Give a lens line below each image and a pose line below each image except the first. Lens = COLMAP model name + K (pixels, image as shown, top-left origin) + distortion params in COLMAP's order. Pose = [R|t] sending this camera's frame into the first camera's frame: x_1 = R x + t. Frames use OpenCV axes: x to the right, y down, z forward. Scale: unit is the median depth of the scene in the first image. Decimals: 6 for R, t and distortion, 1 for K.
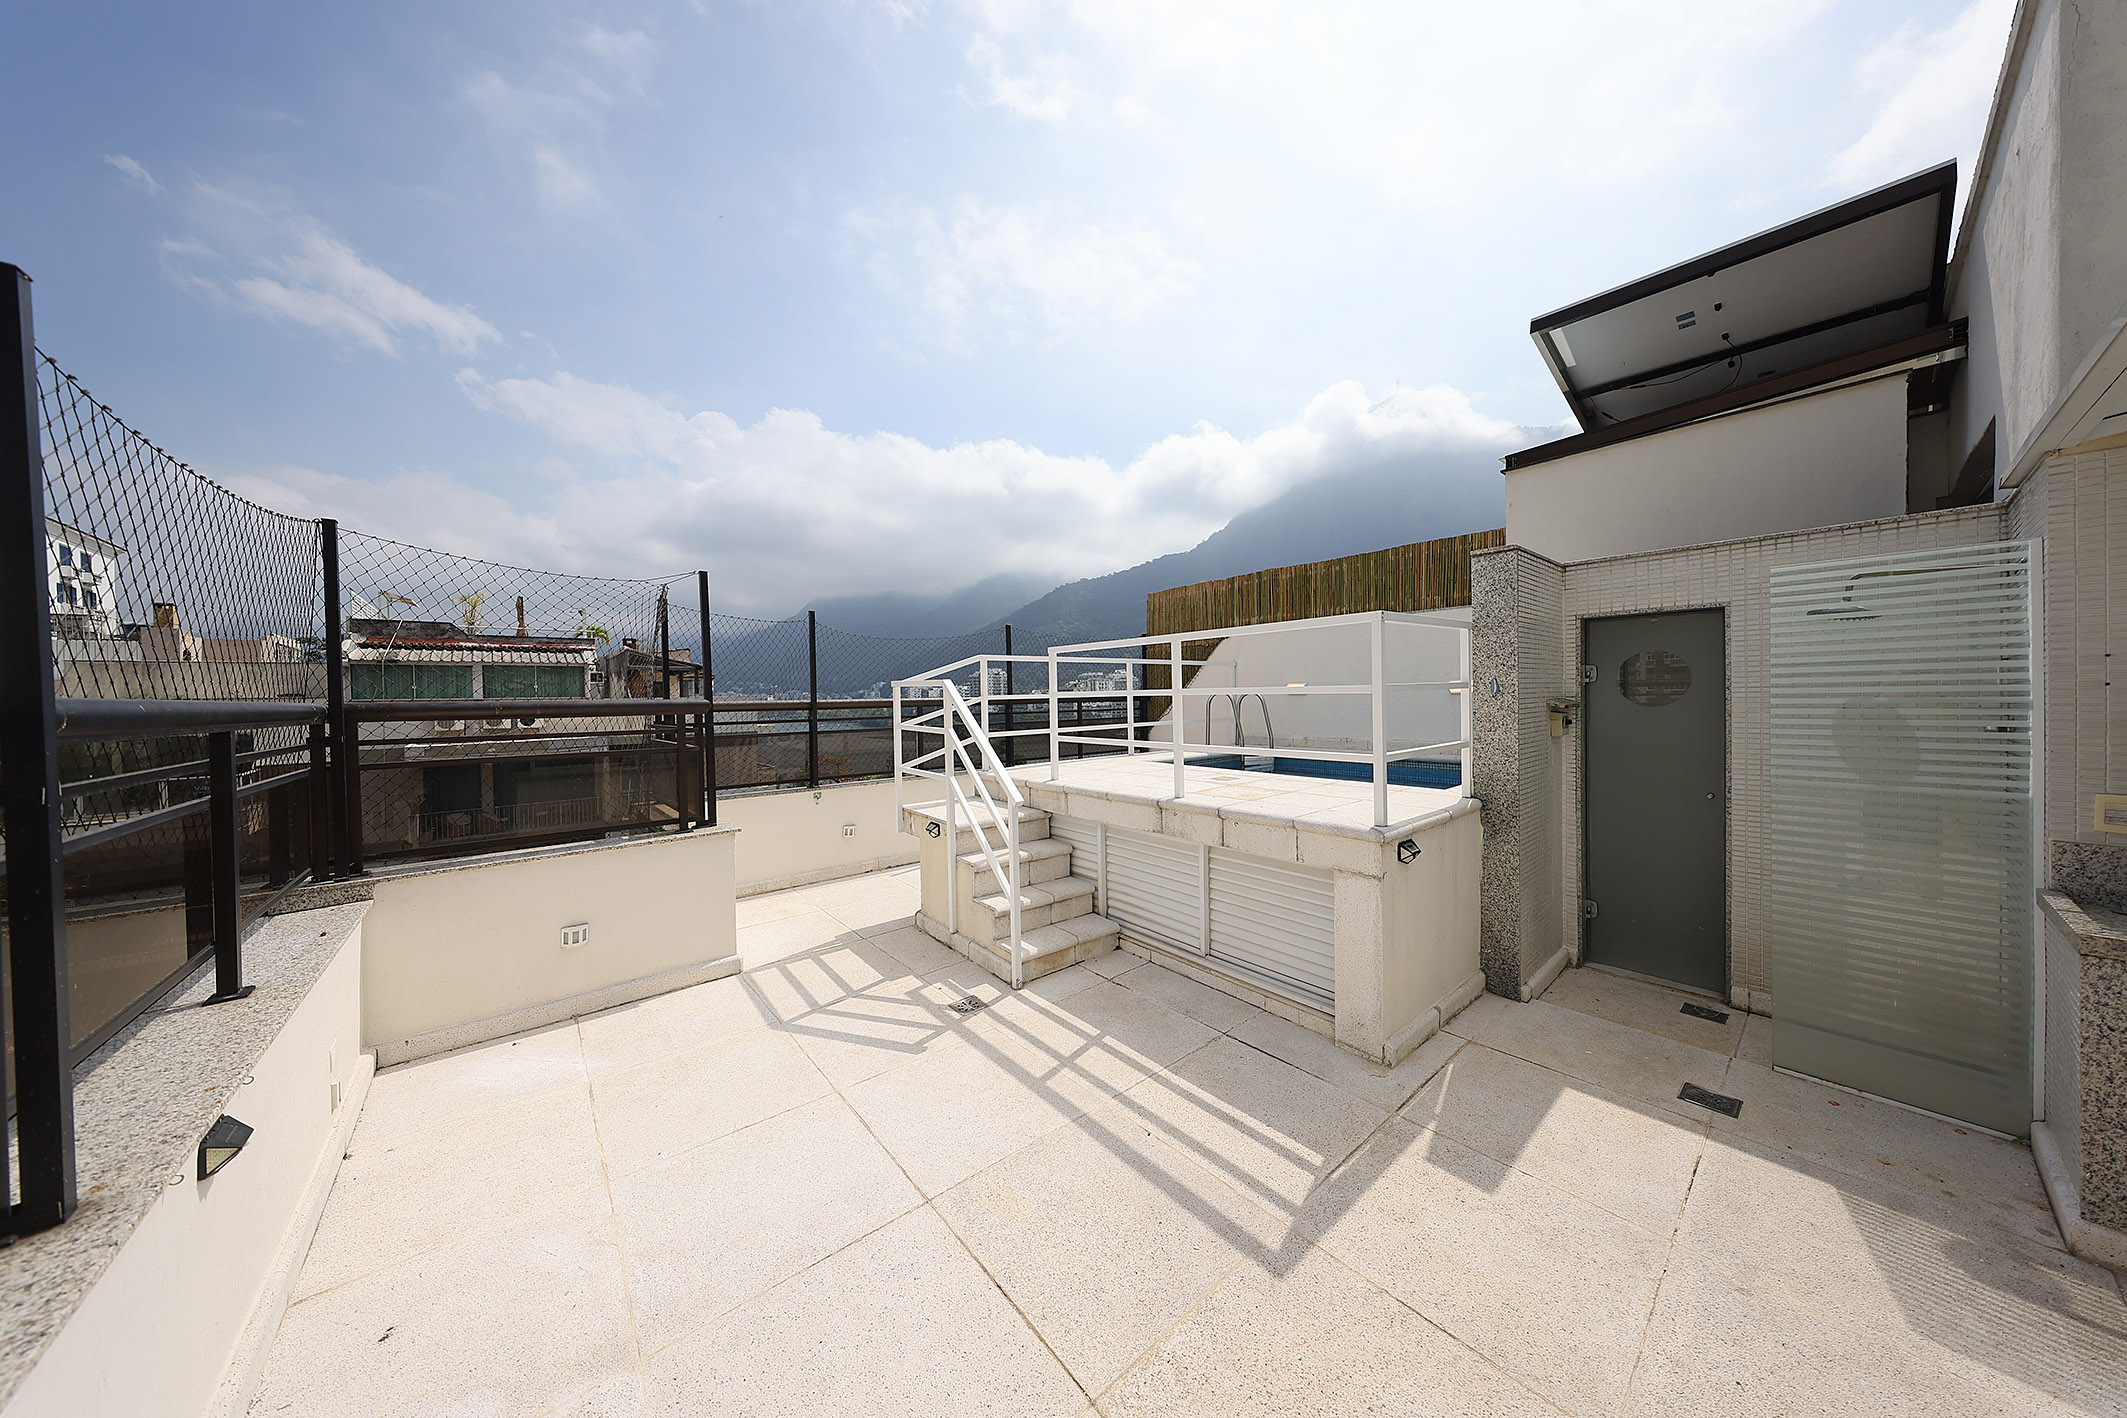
lens RADIAL K [[658.8, 0, 1063.5], [0, 658.8, 709.0], [0, 0, 1]] dist [0.005547, -0.000037]
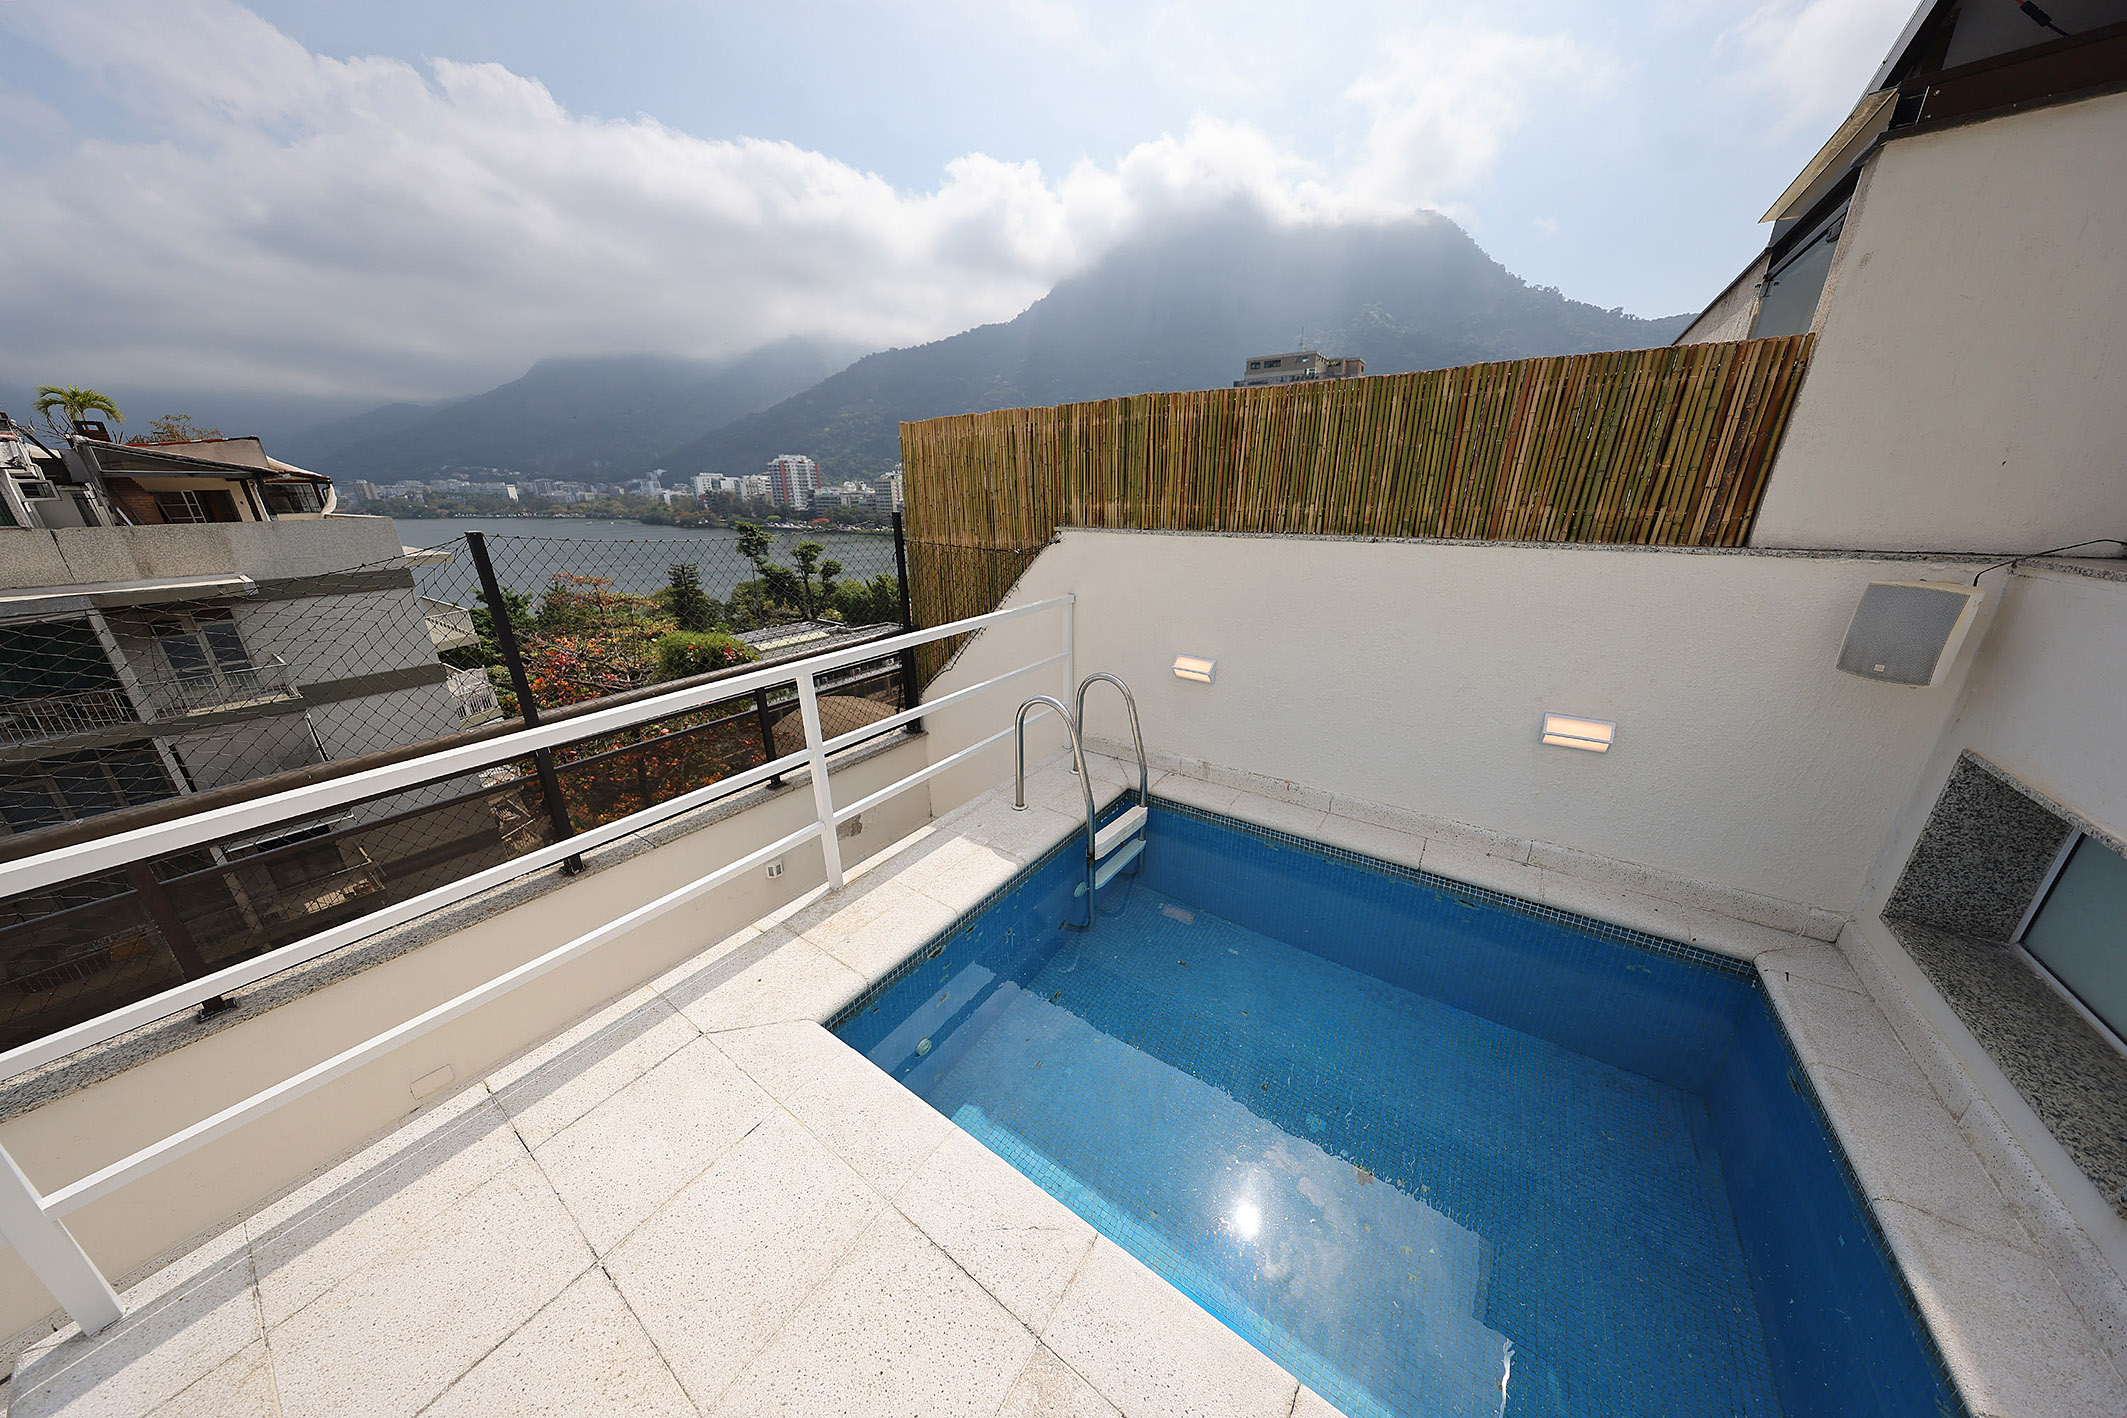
lens RADIAL K [[630.4, 0, 1060.4], [0, 630.4, 709.8], [0, 0, 1]] dist [0.003597, 0.000198]
pose [[0.965357, -0.077306, 0.249218, 0.258205], [-0.004264, 0.950304, 0.311295, -0.280713], [-0.260898, -0.301573, 0.917053, 1.103671]]
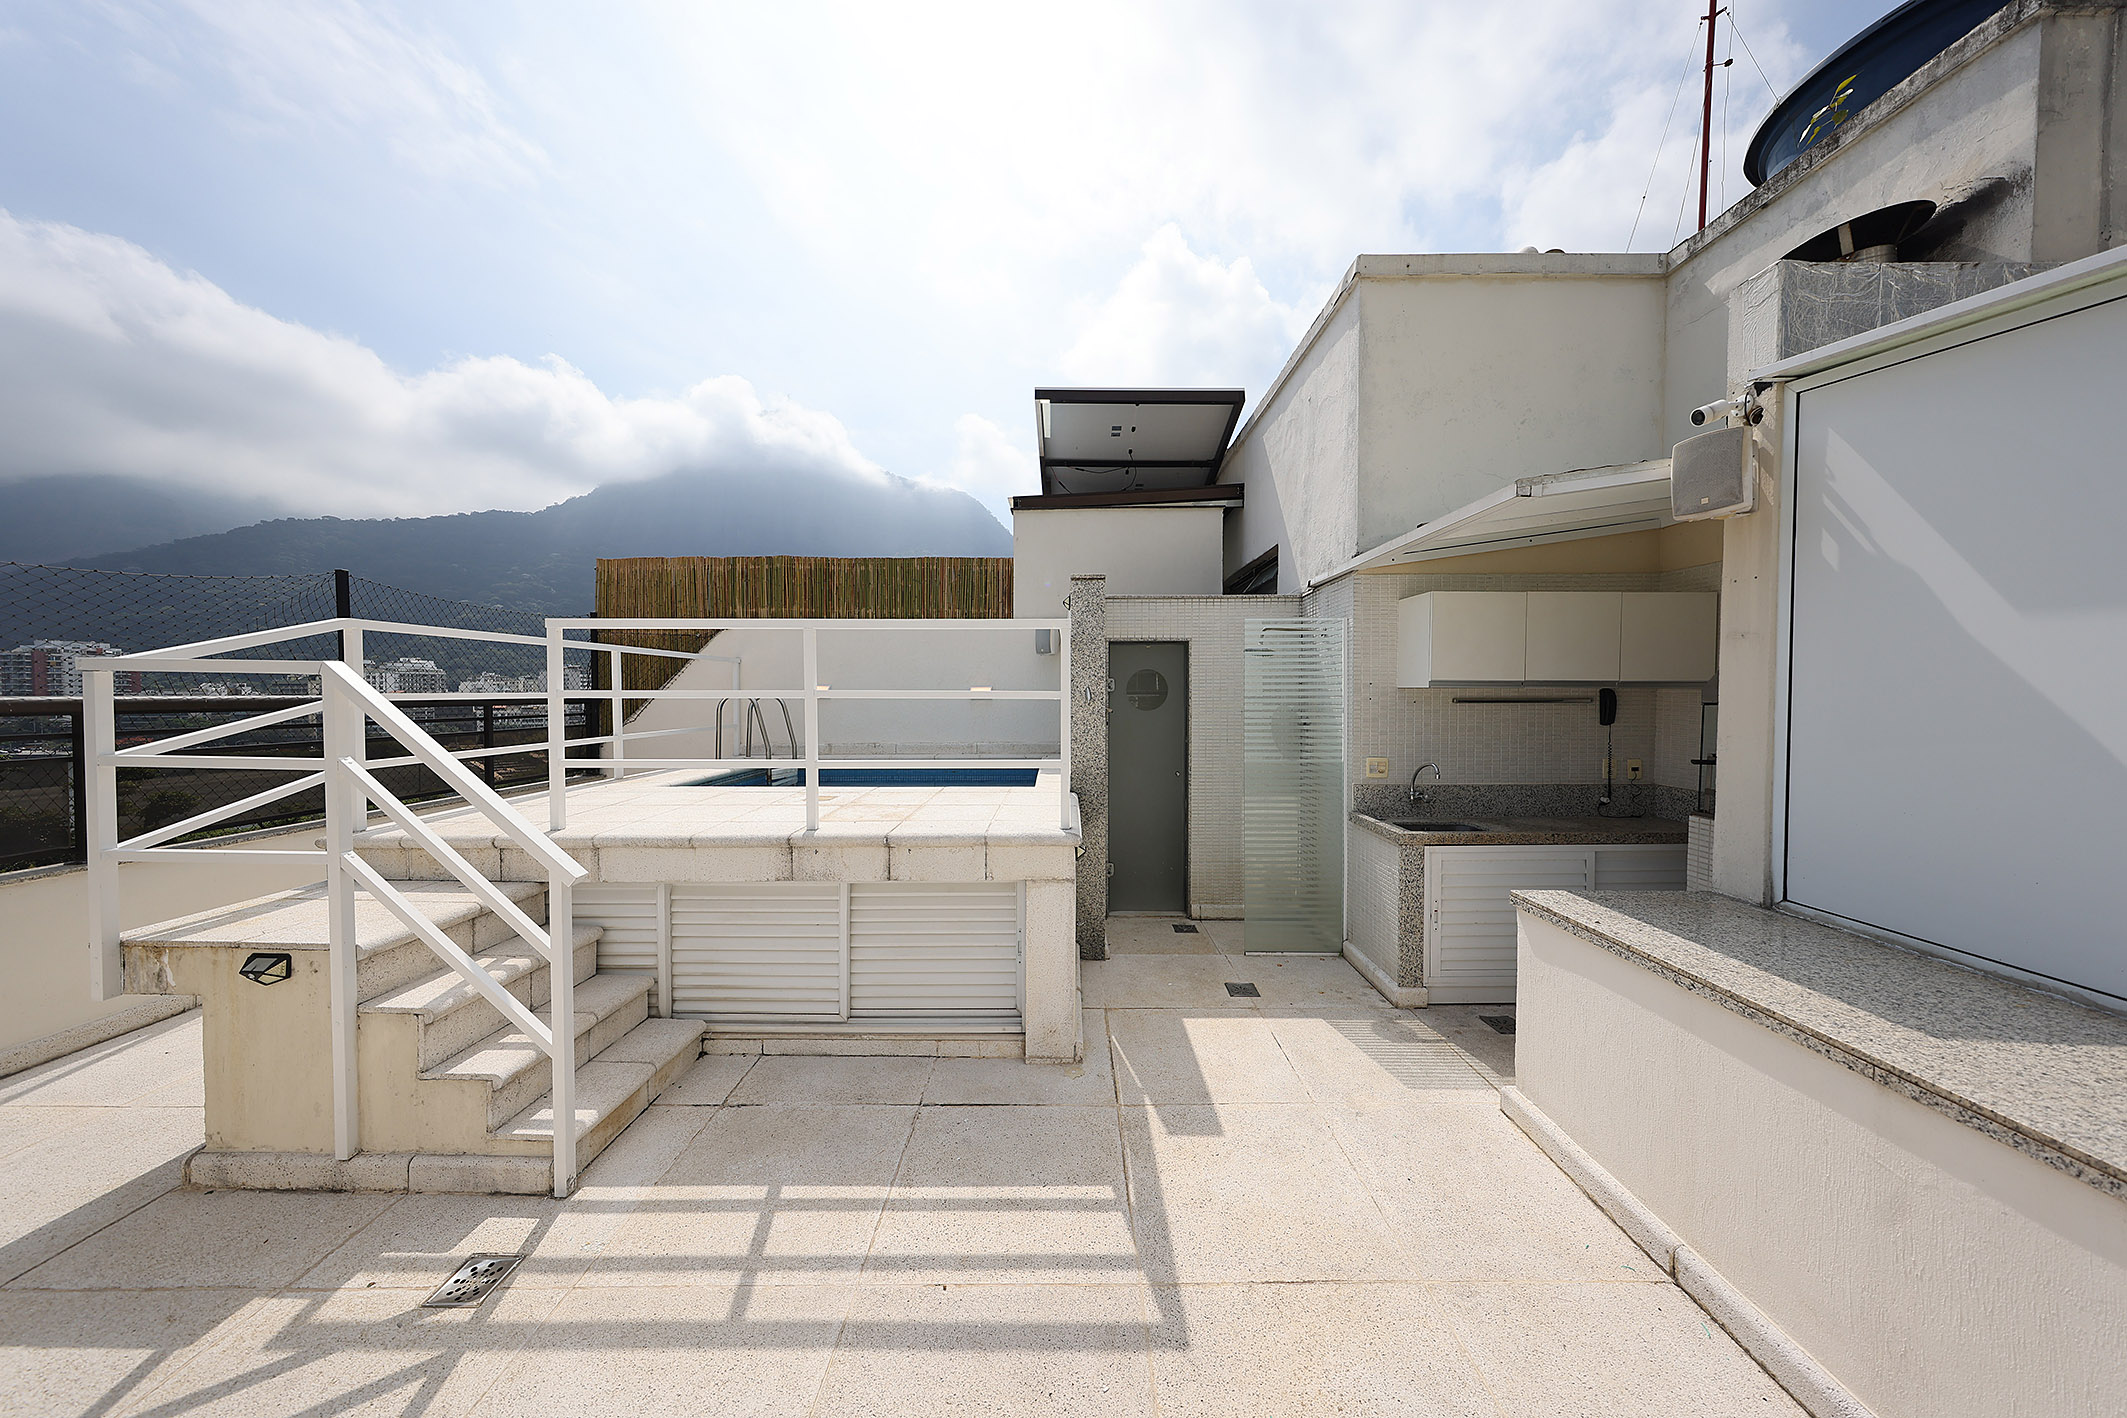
lens RADIAL K [[654.2, 0, 1071.7], [0, 654.2, 709.4], [0, 0, 1]] dist [0.004366, -0.000153]
pose [[0.635682, -0.001820, 0.771949, -0.239810], [0.004893, 0.999987, -0.001672, -0.005516], [-0.771935, 0.004840, 0.635683, 0.282905]]
